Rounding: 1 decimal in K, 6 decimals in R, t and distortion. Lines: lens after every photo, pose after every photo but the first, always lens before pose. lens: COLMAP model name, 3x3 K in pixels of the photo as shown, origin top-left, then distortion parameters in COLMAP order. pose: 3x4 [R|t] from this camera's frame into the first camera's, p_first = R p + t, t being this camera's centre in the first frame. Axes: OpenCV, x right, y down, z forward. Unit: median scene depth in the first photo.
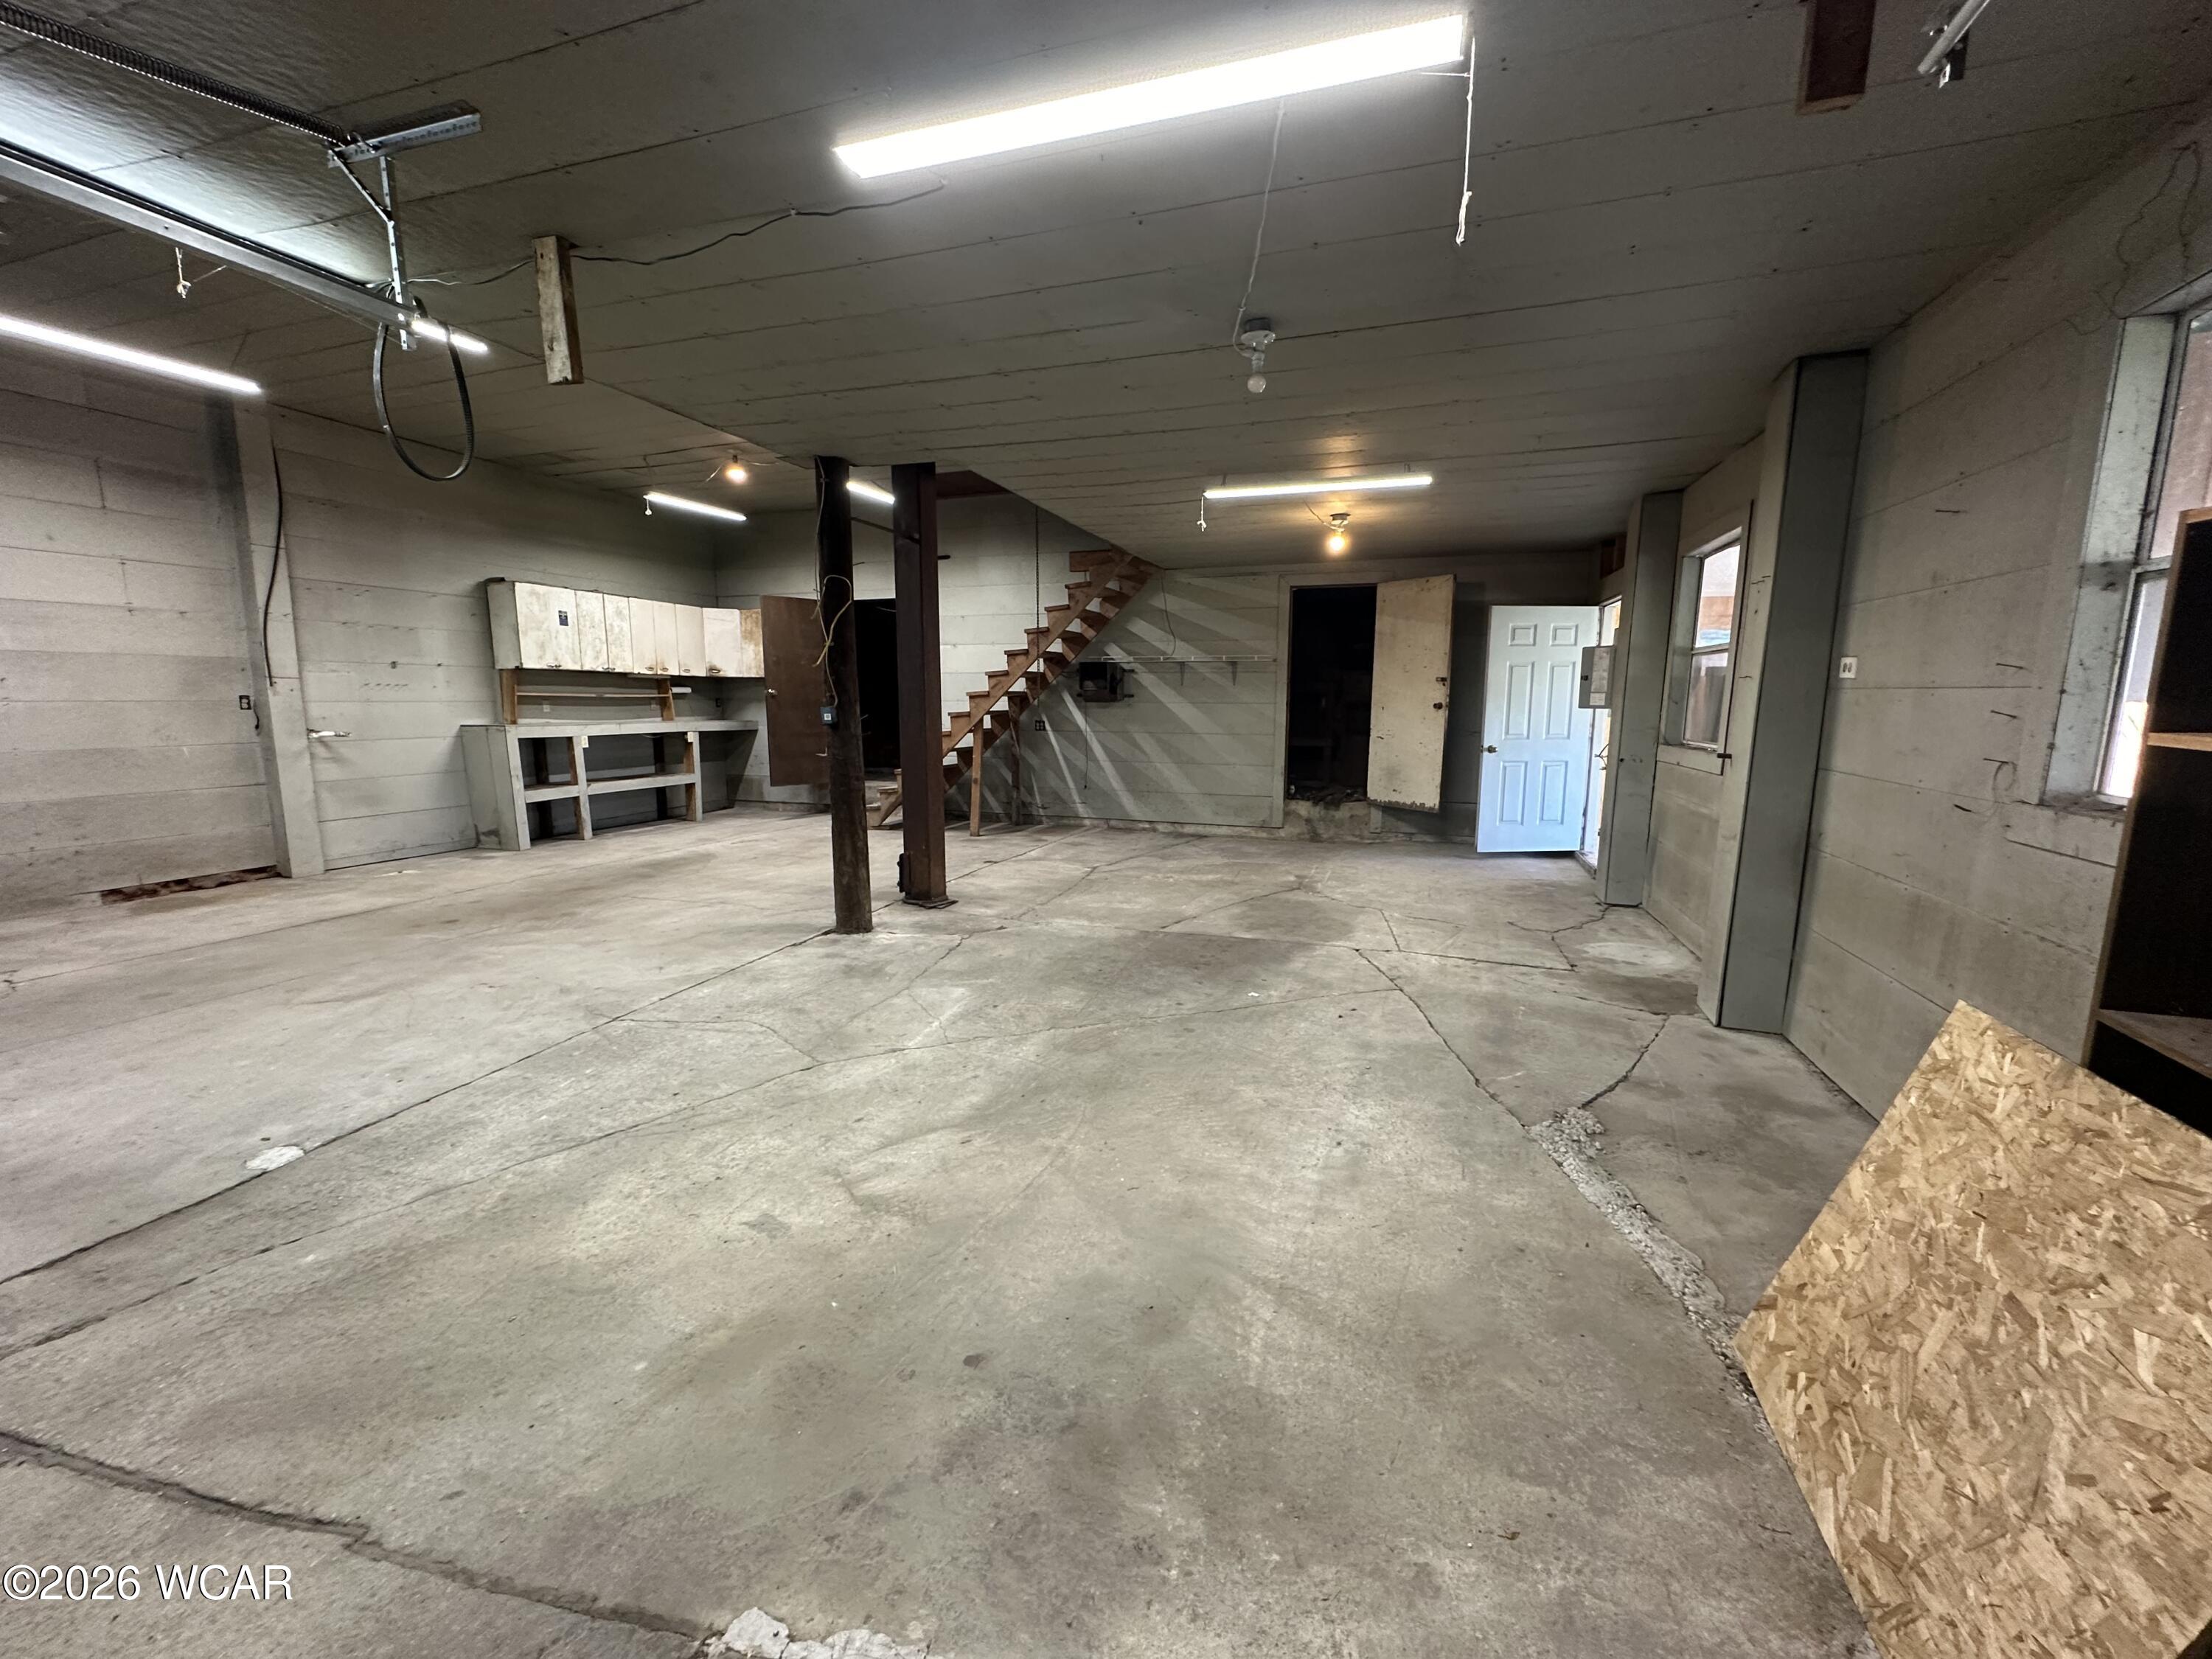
lens RADIAL K [[884.7, 0, 1109.3], [0, 884.7, 835.0], [0, 0, 1]] dist [-0.002495, 0.000716]
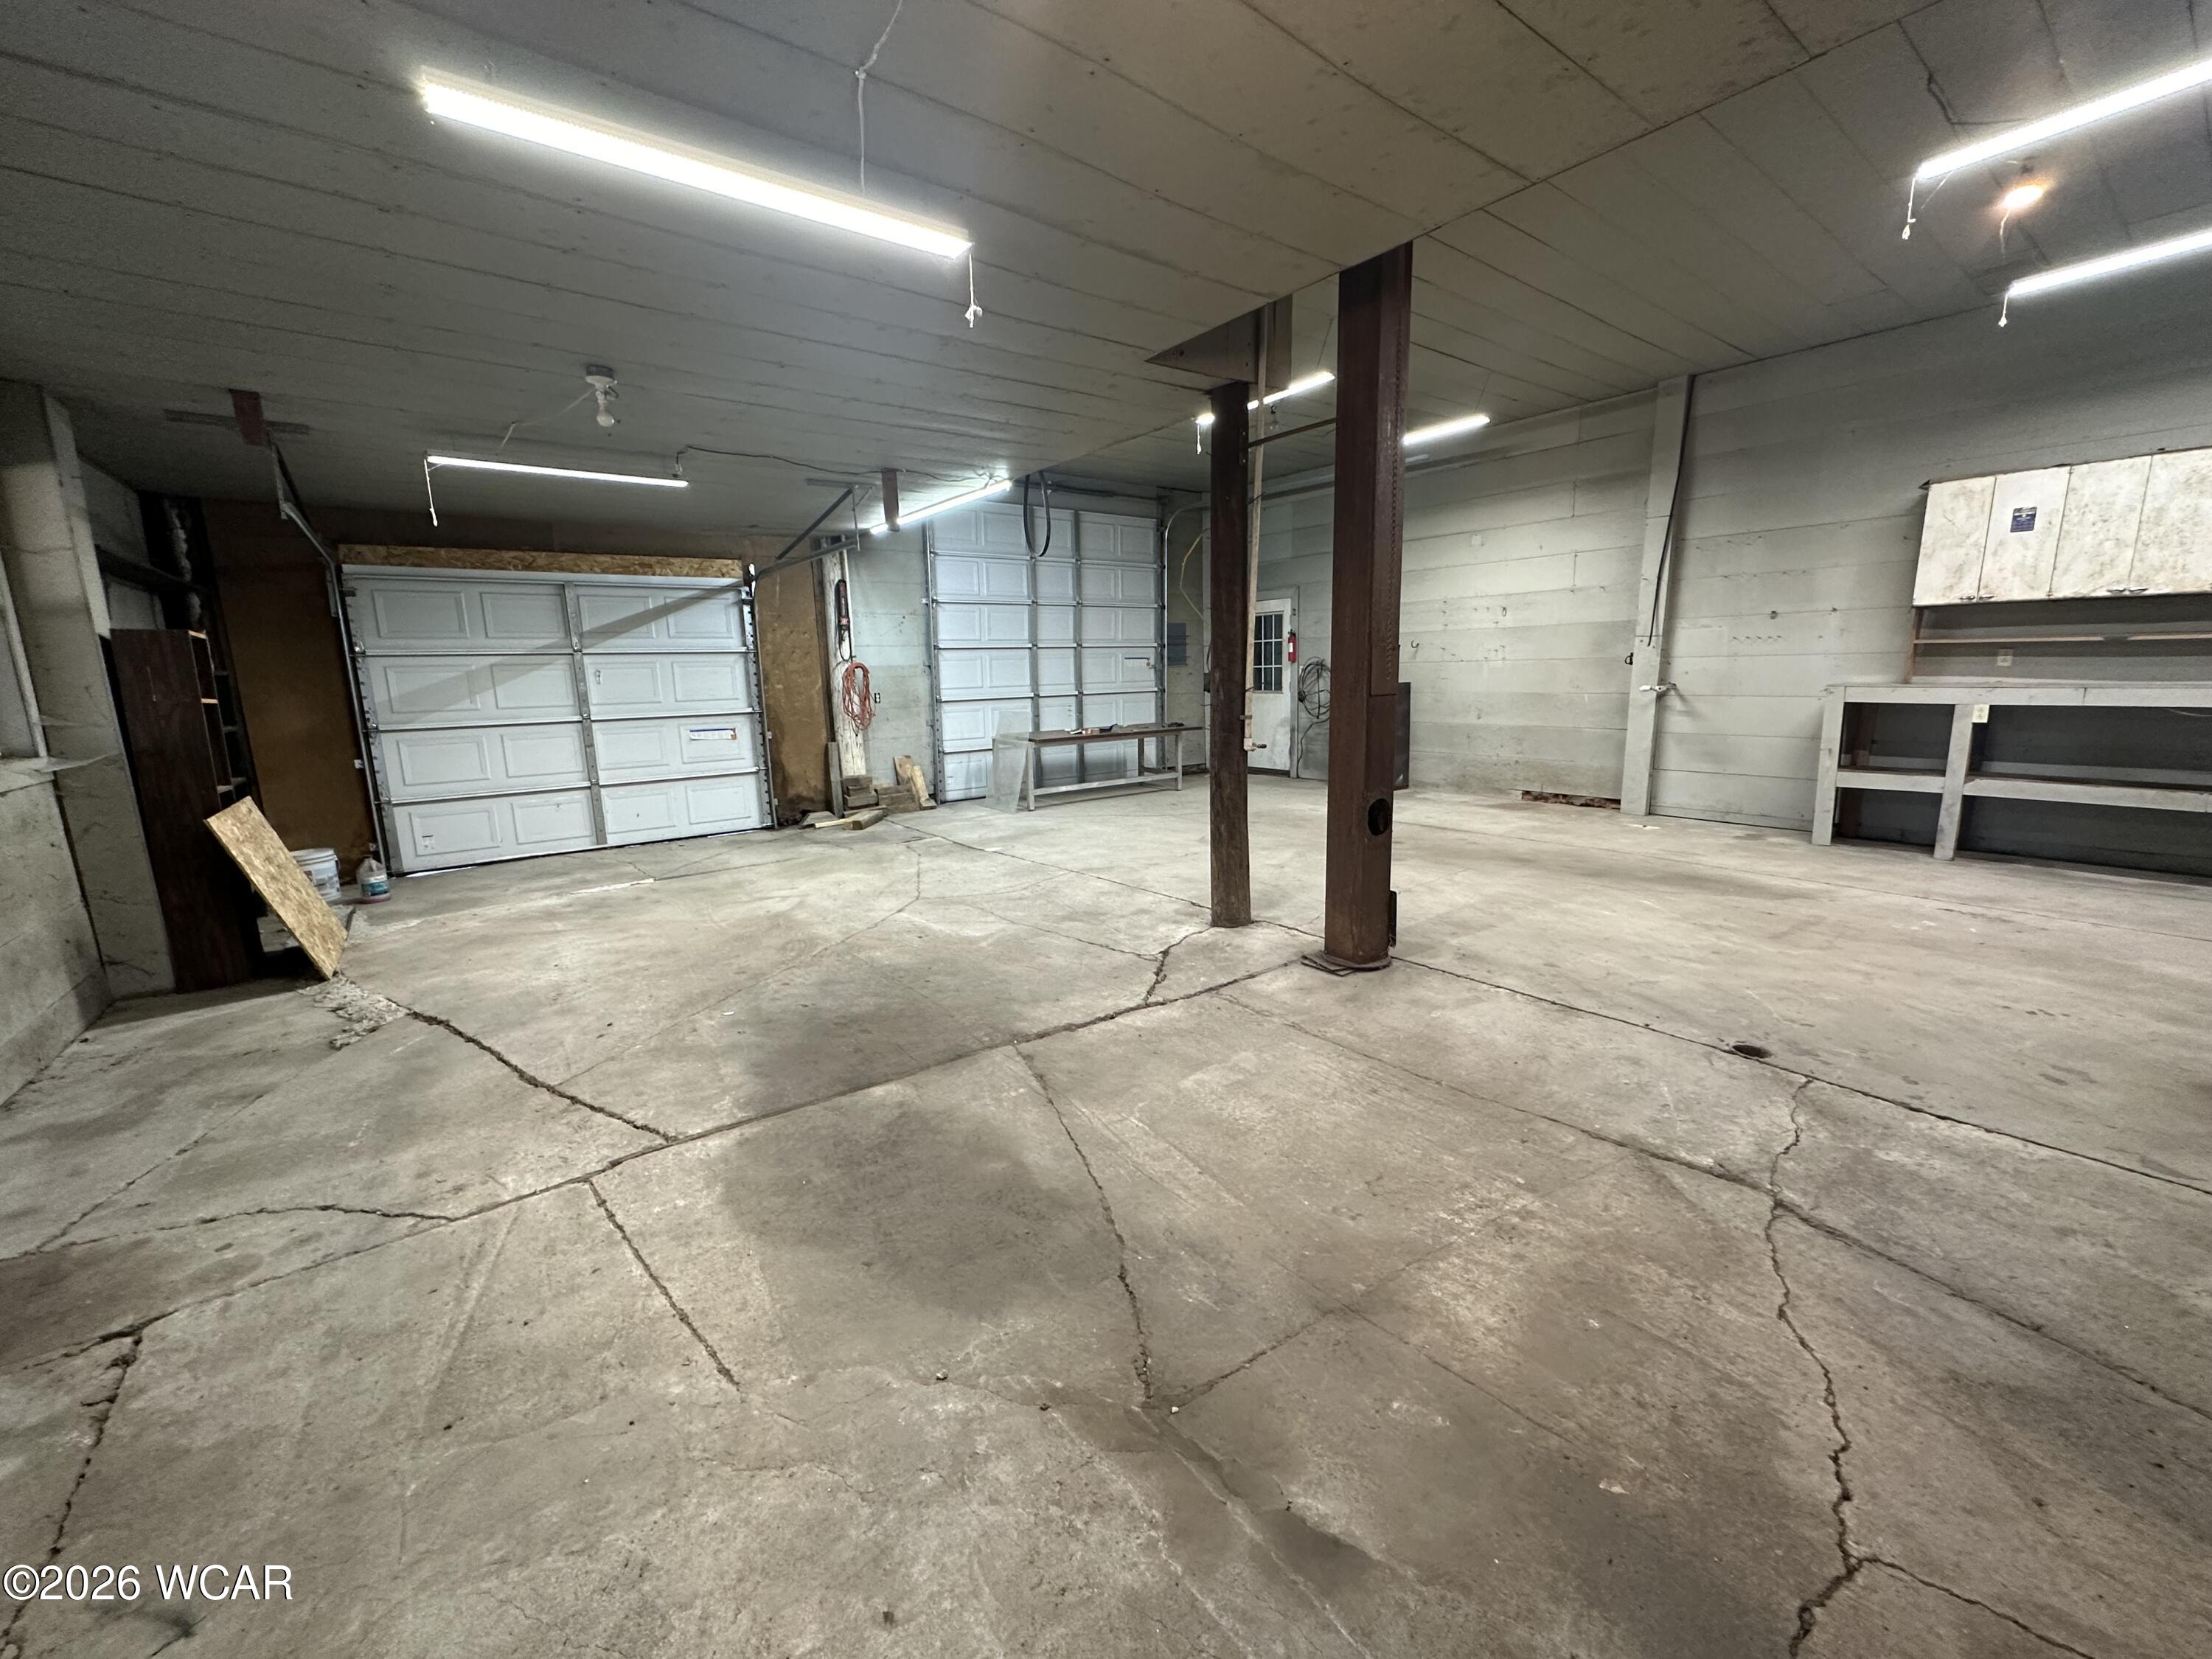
lens RADIAL K [[884.7, 0, 1102.8], [0, 884.7, 831.4], [0, 0, 1]] dist [-0.002495, 0.000716]
pose [[-0.562316, 0.161208, -0.811057, 0.582120], [-0.103749, 0.959309, 0.262605, -0.239020], [0.820388, 0.231813, -0.522710, 1.573222]]
